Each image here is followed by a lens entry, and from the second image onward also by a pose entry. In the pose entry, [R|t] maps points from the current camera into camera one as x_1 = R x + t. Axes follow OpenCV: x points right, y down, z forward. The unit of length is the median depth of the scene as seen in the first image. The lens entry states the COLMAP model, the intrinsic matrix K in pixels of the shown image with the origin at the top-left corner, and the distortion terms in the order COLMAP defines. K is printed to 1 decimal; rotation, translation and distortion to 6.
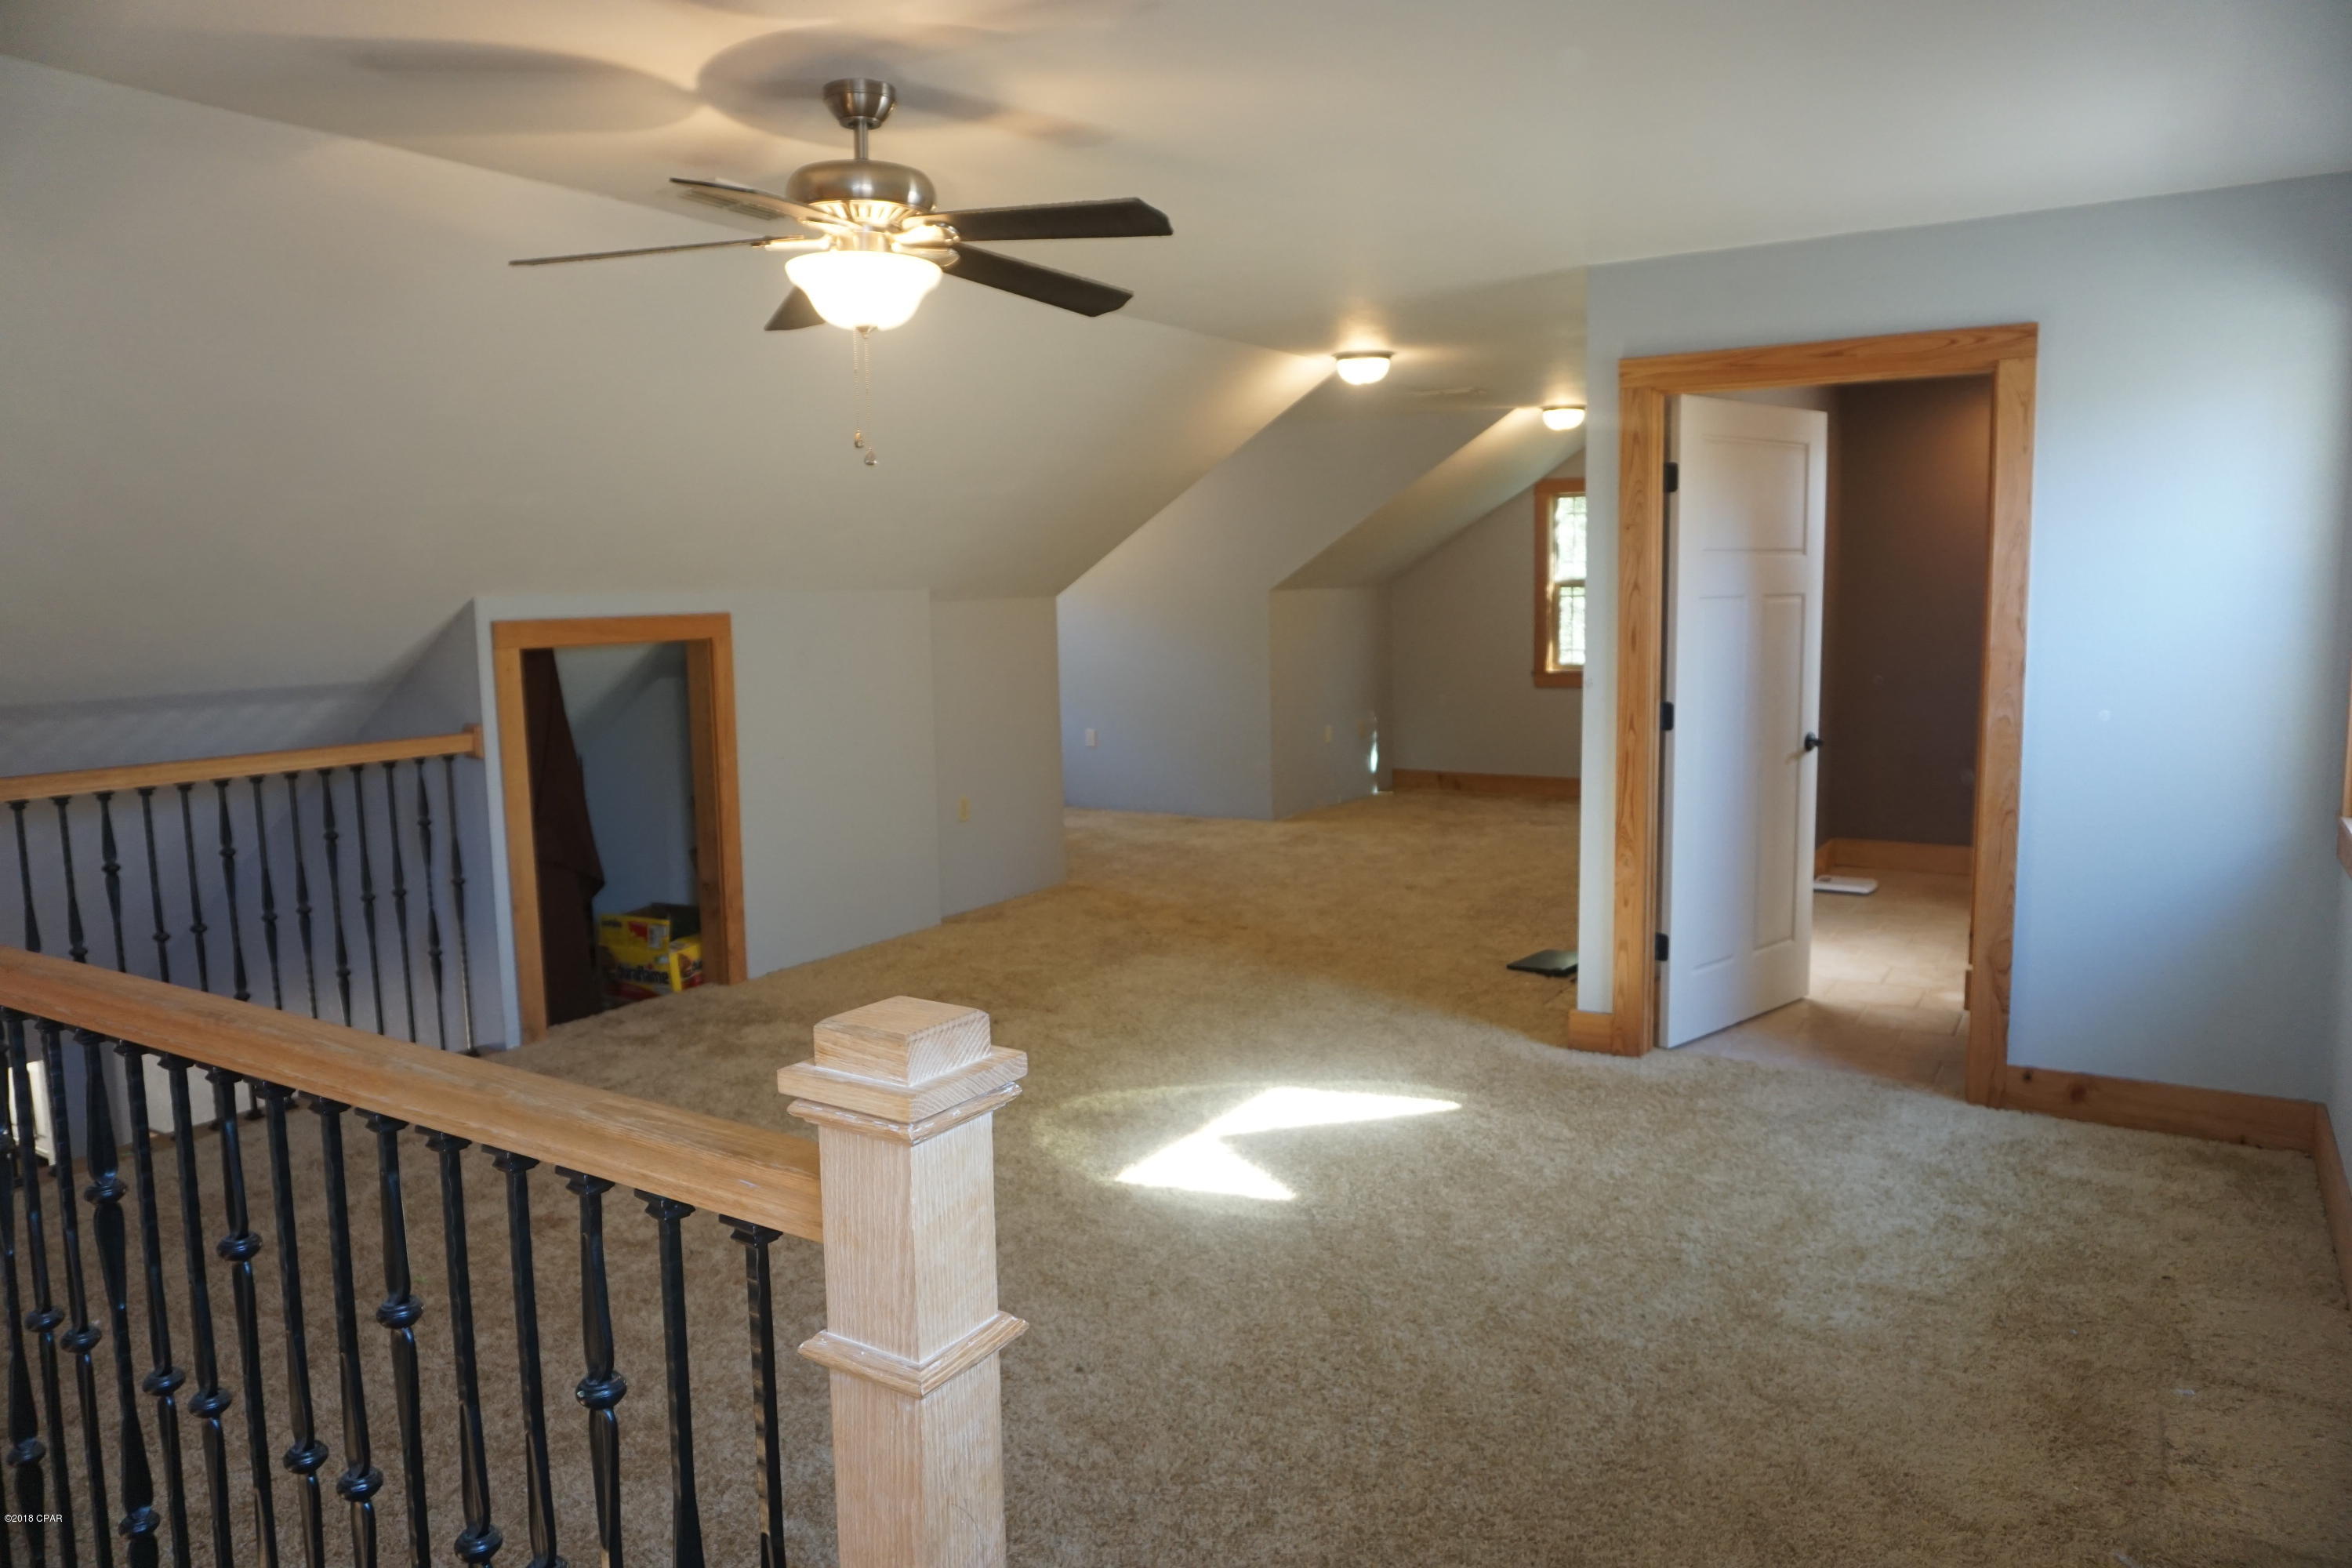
lens RADIAL K [[1562.0, 0, 1161.7], [0, 1562.0, 766.2], [0, 0, 1]] dist [-0.072644, 0.031432]
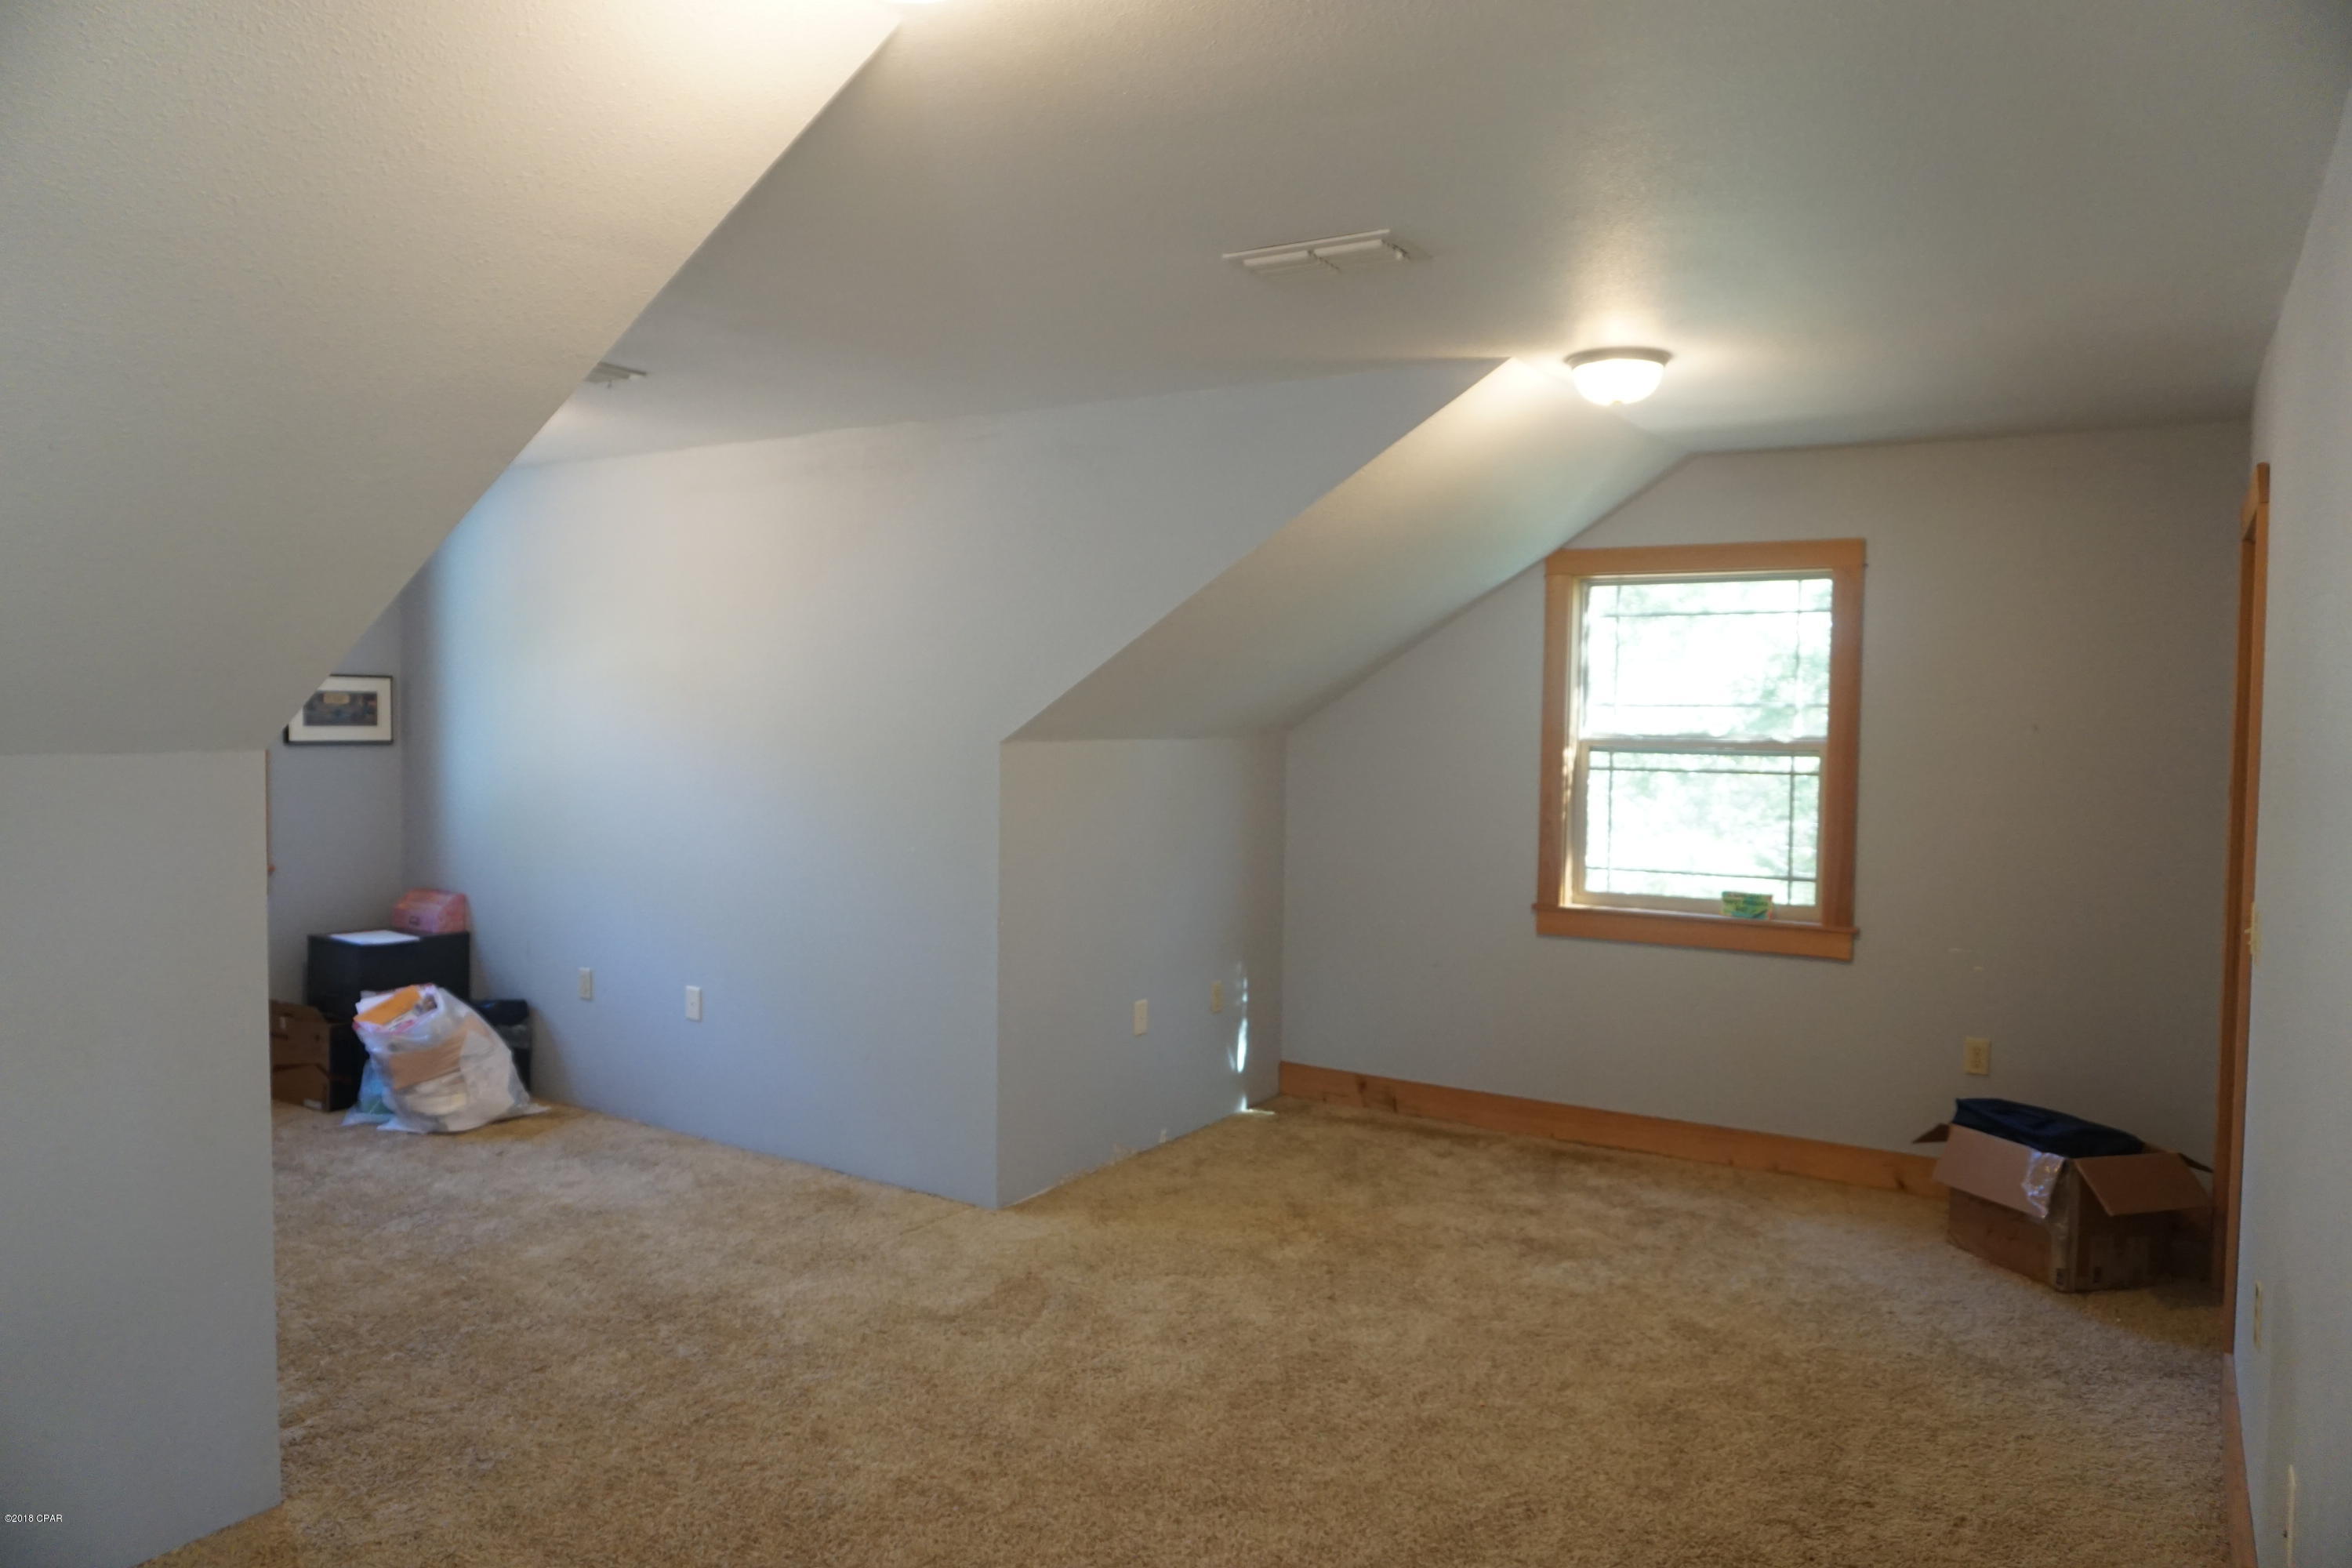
lens RADIAL K [[1562.0, 0, 1171.7], [0, 1562.0, 783.1], [0, 0, 1]] dist [-0.072644, 0.031432]
pose [[0.999303, 0.036624, -0.007221, 0.127651], [-0.037043, 0.996825, -0.070488, -0.066570], [0.004616, 0.070706, 0.997486, 0.508950]]
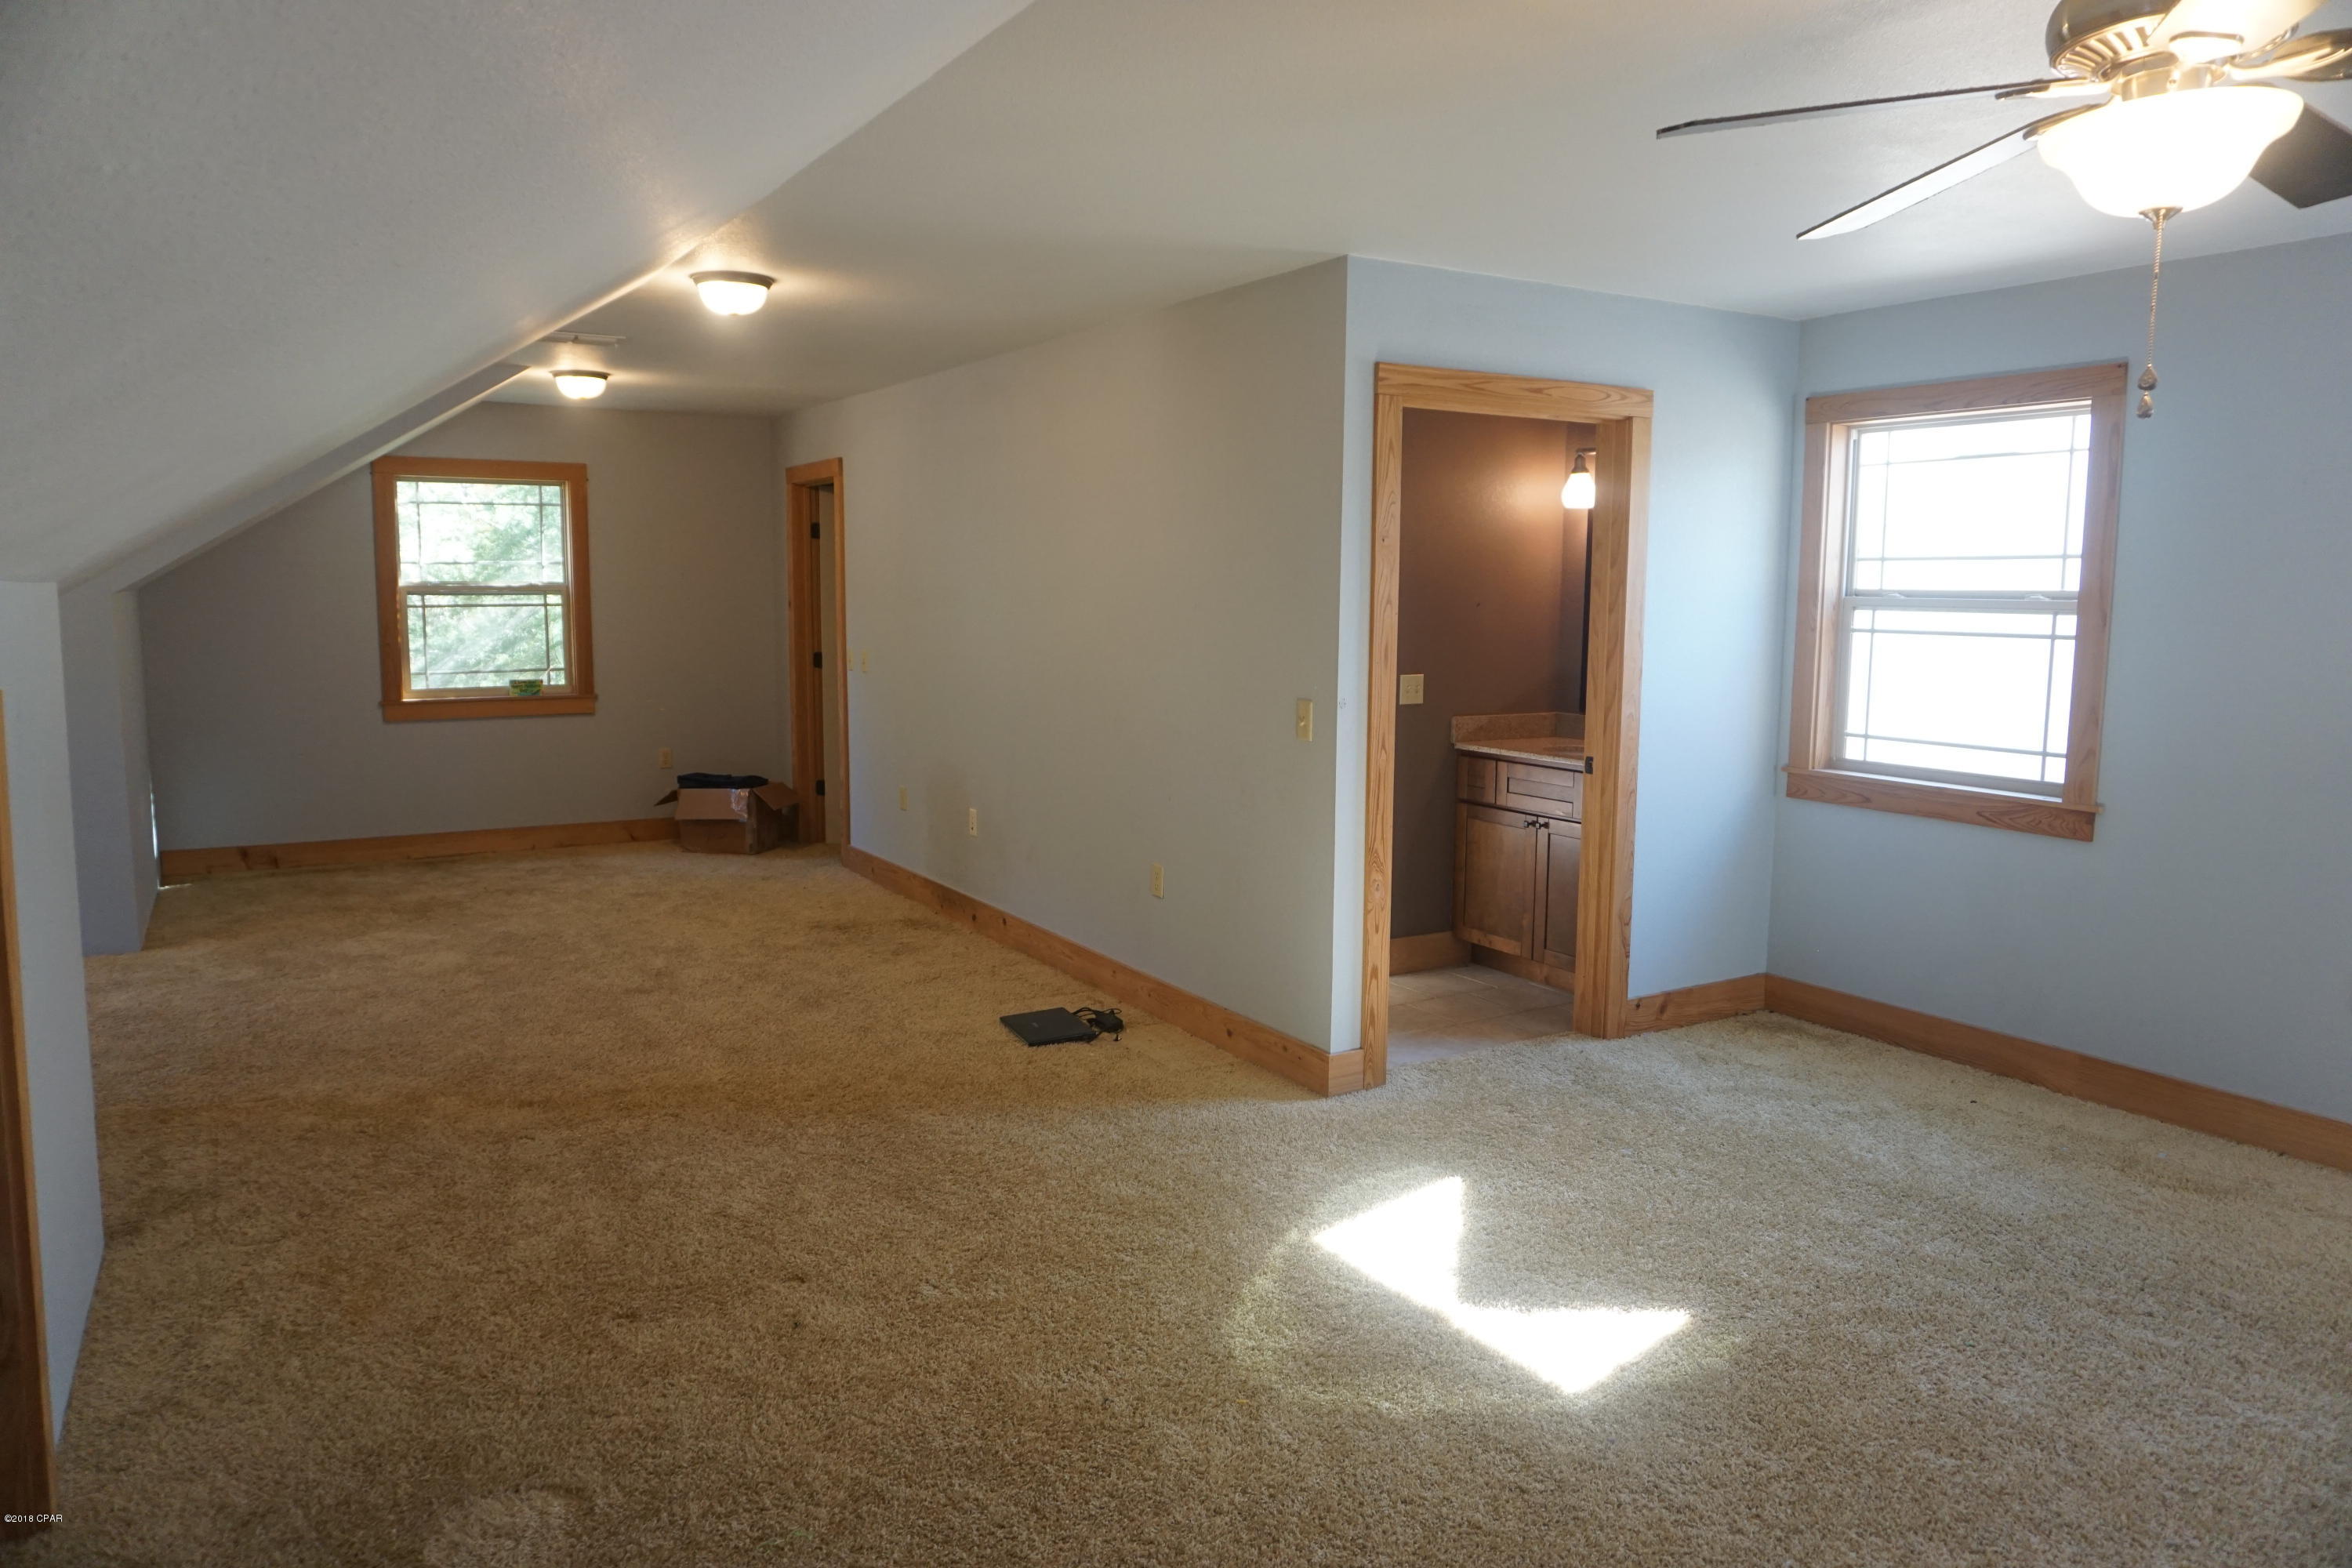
lens RADIAL K [[1562.0, 0, 1167.8], [0, 1562.0, 779.7], [0, 0, 1]] dist [-0.072644, 0.031432]
pose [[0.440112, -0.086644, 0.893753, -0.305081], [0.085373, 0.994863, 0.054406, -0.033754], [-0.893875, 0.052358, 0.445248, 0.340047]]
